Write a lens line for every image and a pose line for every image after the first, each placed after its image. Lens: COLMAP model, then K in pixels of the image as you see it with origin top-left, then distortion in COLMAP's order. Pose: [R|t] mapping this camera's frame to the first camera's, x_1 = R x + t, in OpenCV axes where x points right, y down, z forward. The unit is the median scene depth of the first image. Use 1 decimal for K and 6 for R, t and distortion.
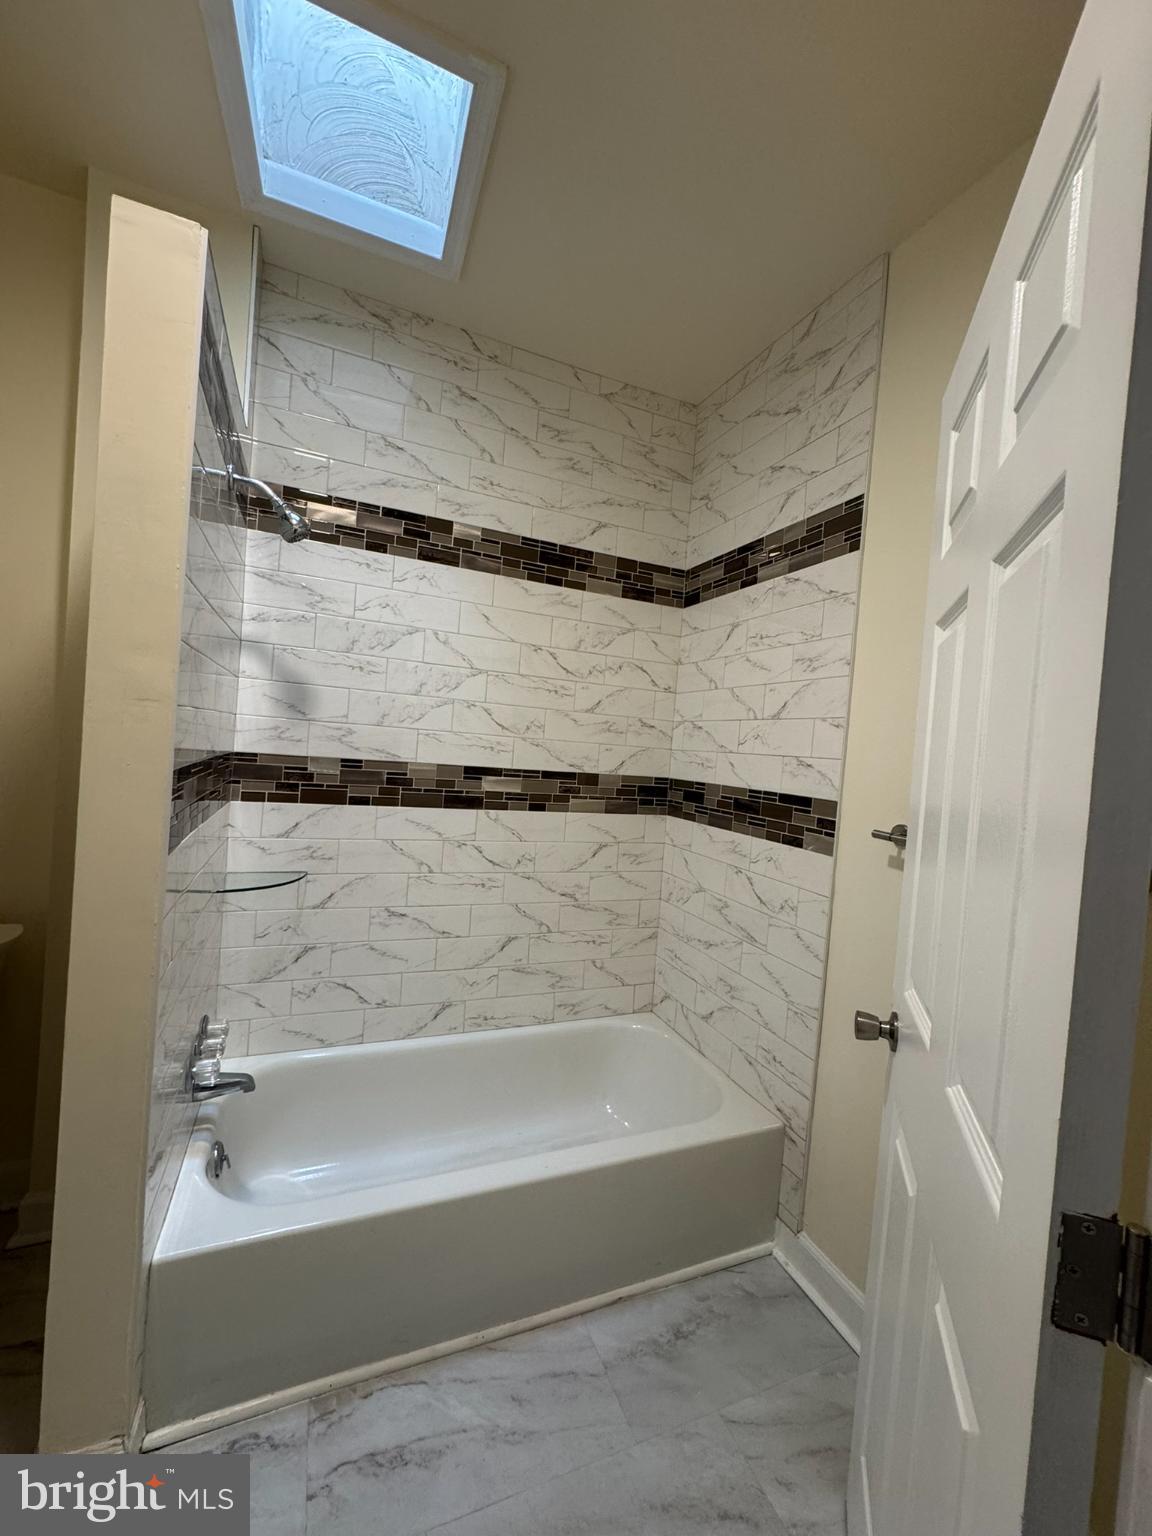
lens RADIAL K [[616.3, 0, 575.3], [0, 616.3, 768.5], [0, 0, 1]] dist [-0.001327, 0.000299]
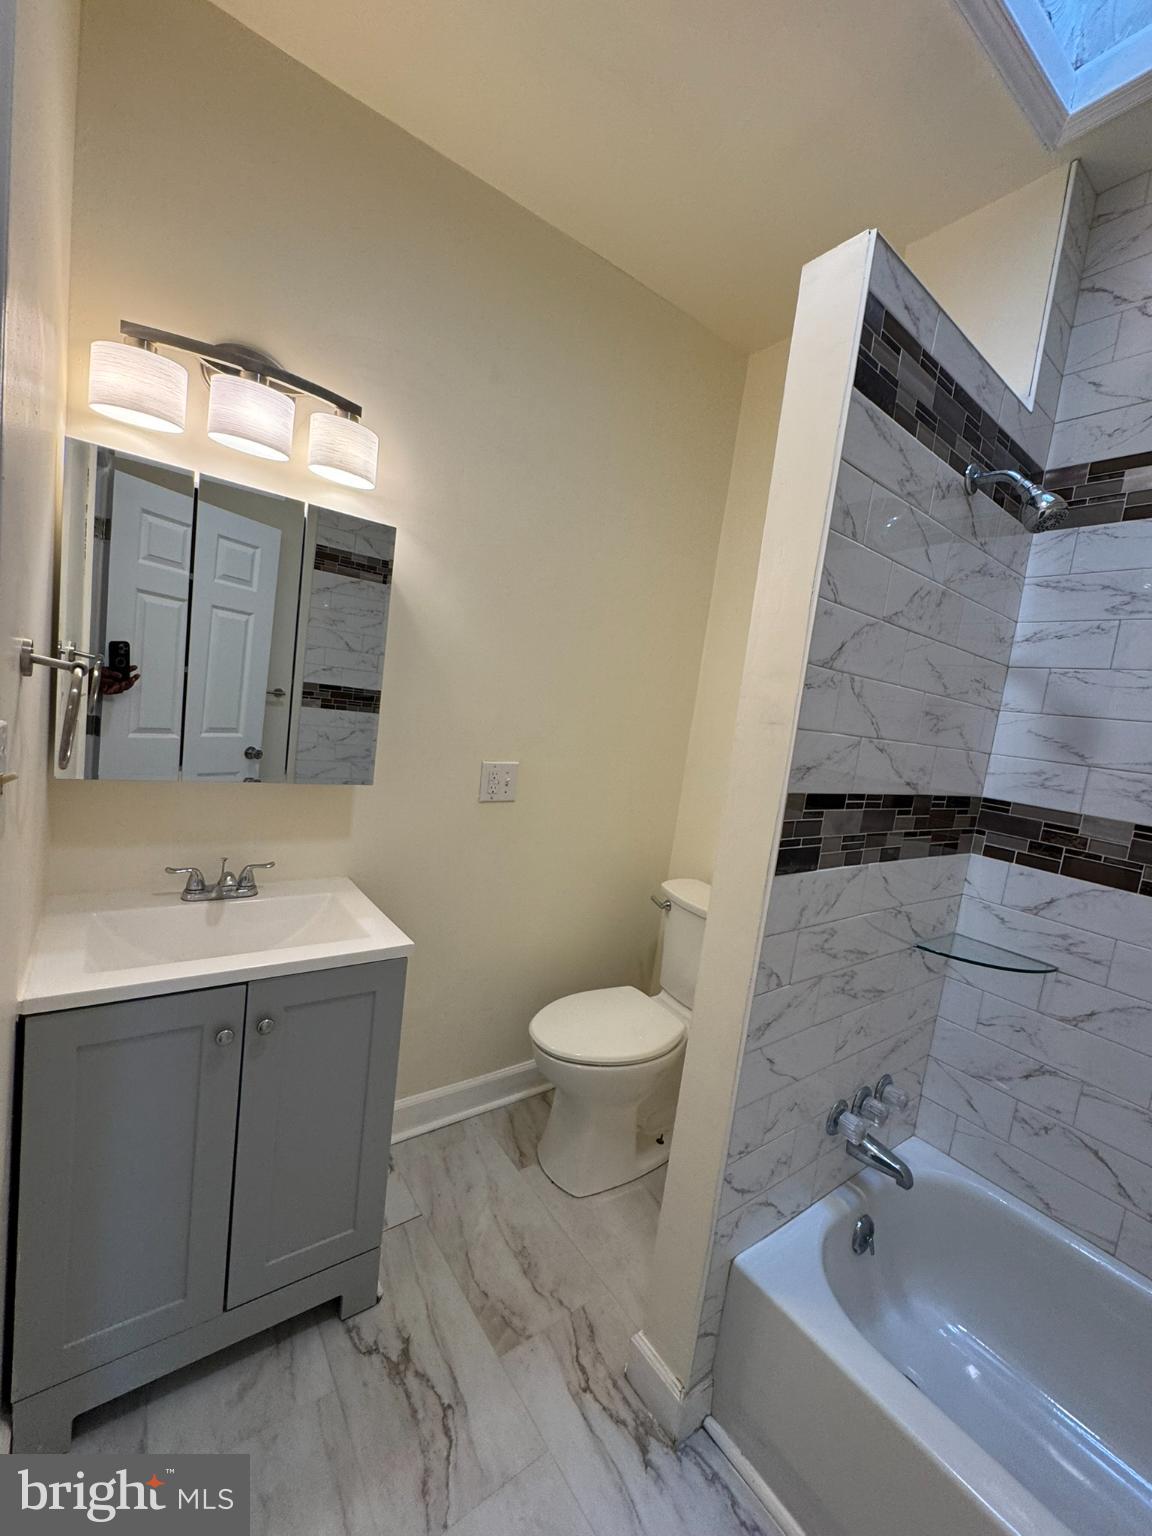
lens RADIAL K [[616.3, 0, 576.6], [0, 616.3, 767.4], [0, 0, 1]] dist [-0.001327, 0.000299]
pose [[0.245601, 0.052304, -0.967959, 0.127908], [-0.132444, 0.990990, 0.019943, -0.010042], [0.960281, 0.123302, 0.250315, 0.224480]]
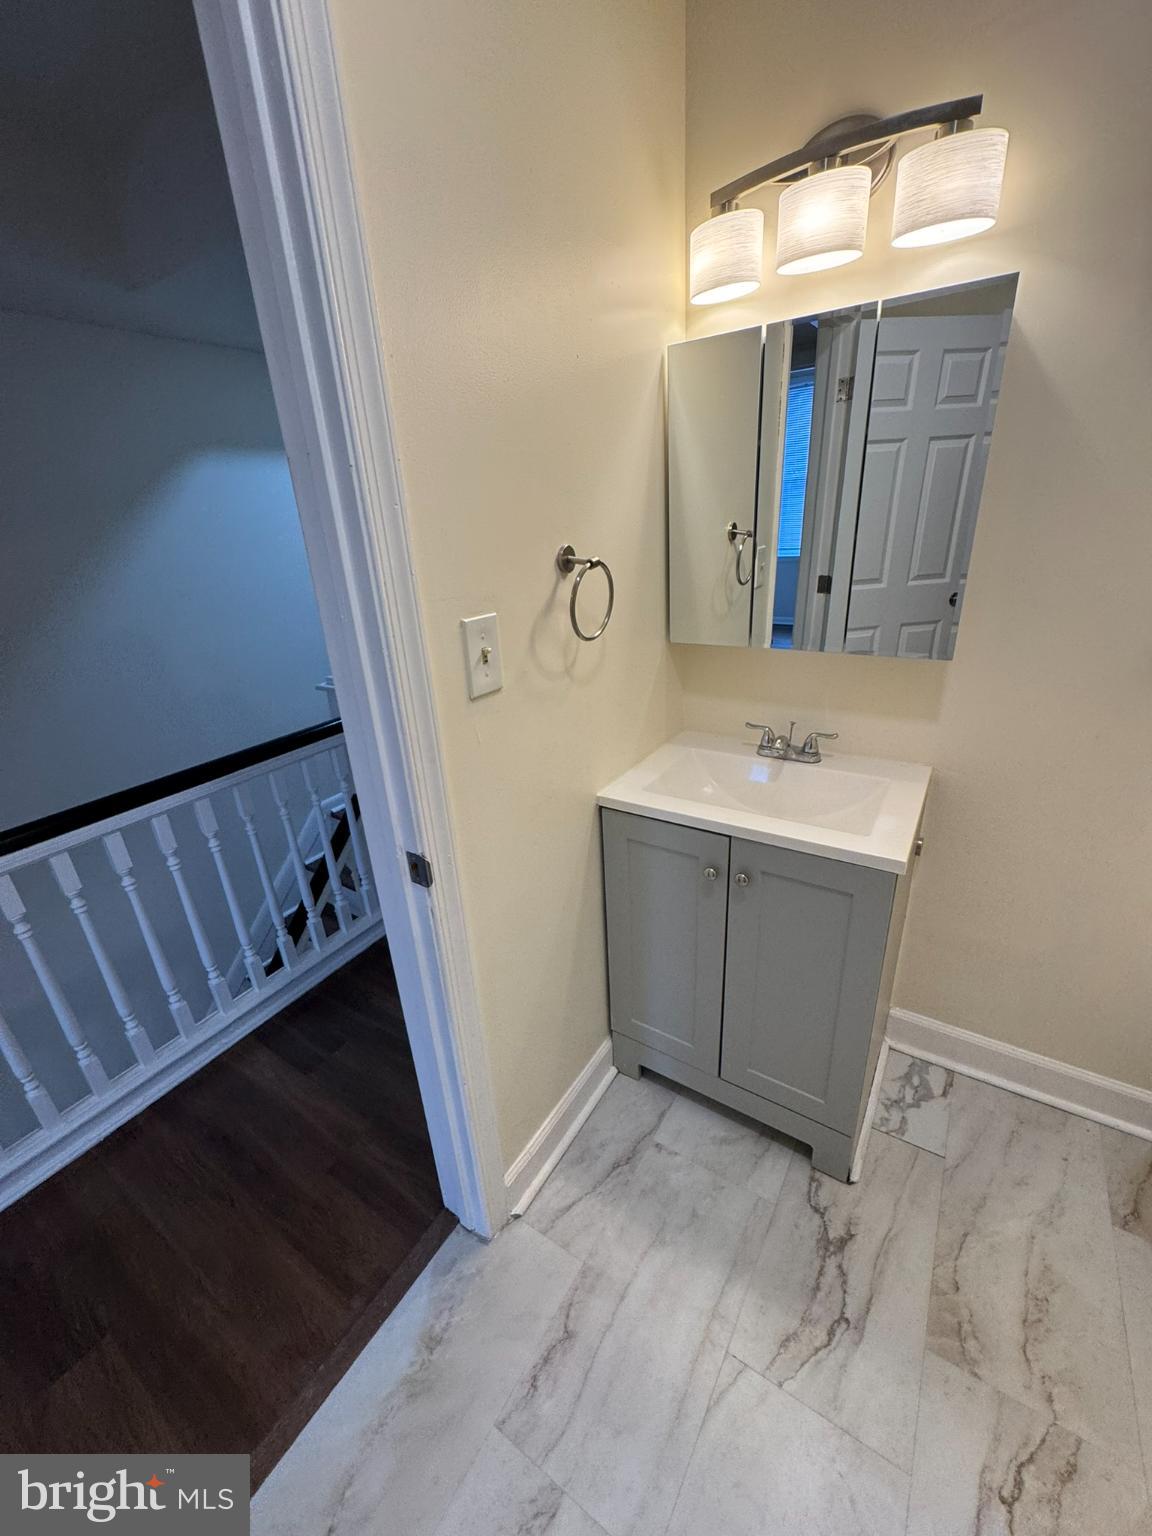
lens RADIAL K [[616.3, 0, 574.1], [0, 616.3, 766.7], [0, 0, 1]] dist [-0.001327, 0.000299]
pose [[-0.825679, 0.186241, -0.532511, -0.035053], [-0.025253, 0.930787, 0.364690, -0.057137], [0.563574, 0.314564, -0.763828, 0.478386]]
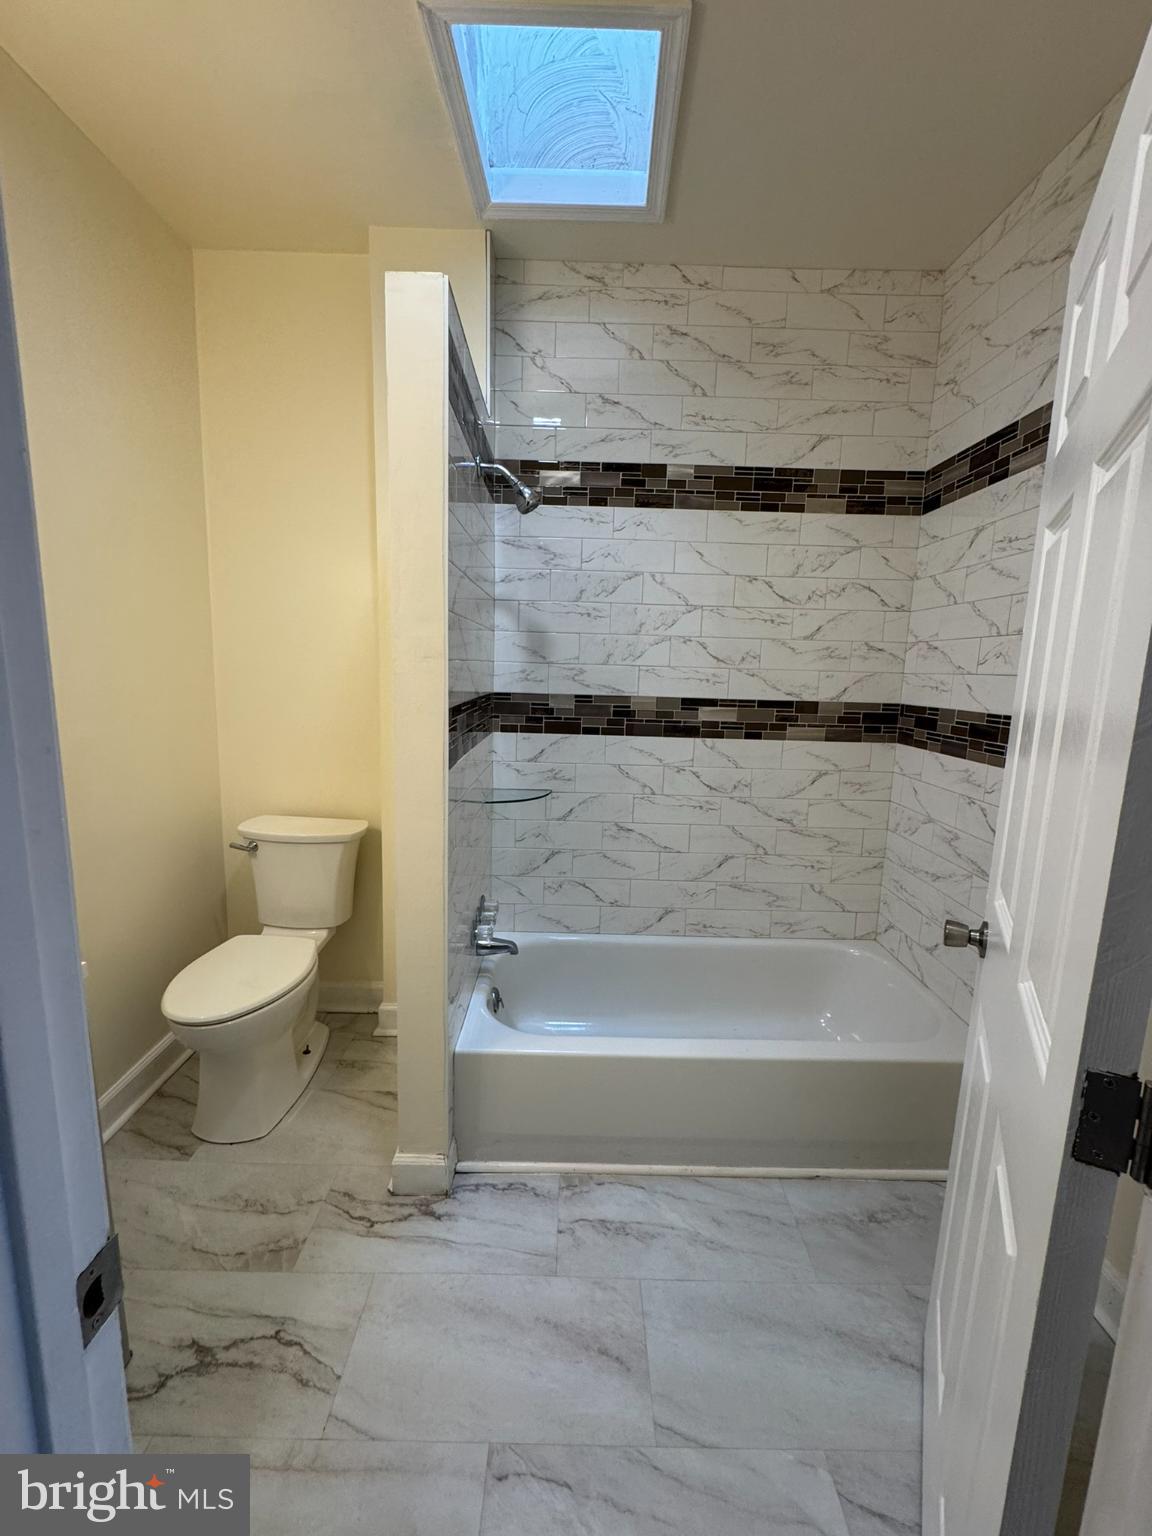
lens RADIAL K [[616.3, 0, 573.8], [0, 616.3, 767.1], [0, 0, 1]] dist [-0.001327, 0.000299]
pose [[0.921902, 0.012977, -0.387207, 0.071106], [0.032278, 0.993391, 0.110145, -0.009088], [0.386077, -0.114041, 0.915390, -0.083305]]
